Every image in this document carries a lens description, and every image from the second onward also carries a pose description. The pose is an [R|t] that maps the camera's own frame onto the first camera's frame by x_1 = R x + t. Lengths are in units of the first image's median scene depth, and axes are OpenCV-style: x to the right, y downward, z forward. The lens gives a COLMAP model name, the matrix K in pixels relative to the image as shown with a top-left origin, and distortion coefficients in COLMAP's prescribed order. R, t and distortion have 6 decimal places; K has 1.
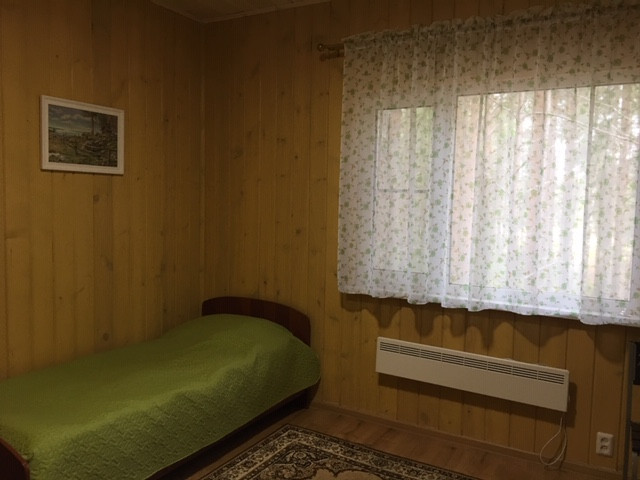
lens RADIAL K [[545.5, 0, 320.0], [0, 545.5, 240.0], [0, 0, 1]] dist [0.088352, -0.121548]
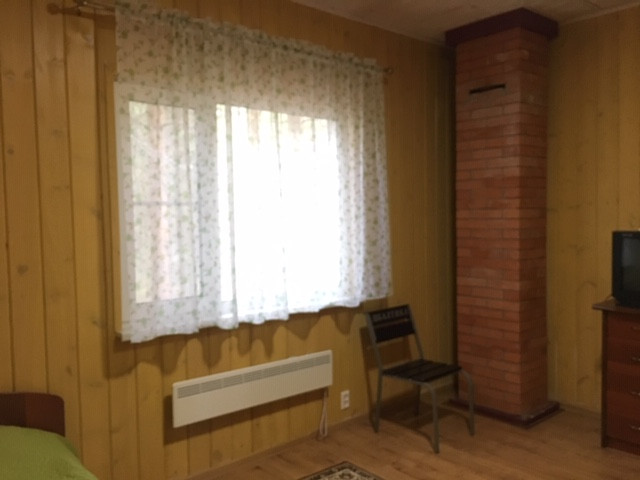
lens RADIAL K [[545.5, 0, 320.0], [0, 545.5, 240.0], [0, 0, 1]] dist [0.088352, -0.121548]
pose [[0.343839, -0.078558, 0.935737, -0.588424], [0.085416, 0.994980, 0.052145, -0.062594], [-0.935136, 0.061998, 0.348823, 0.520379]]
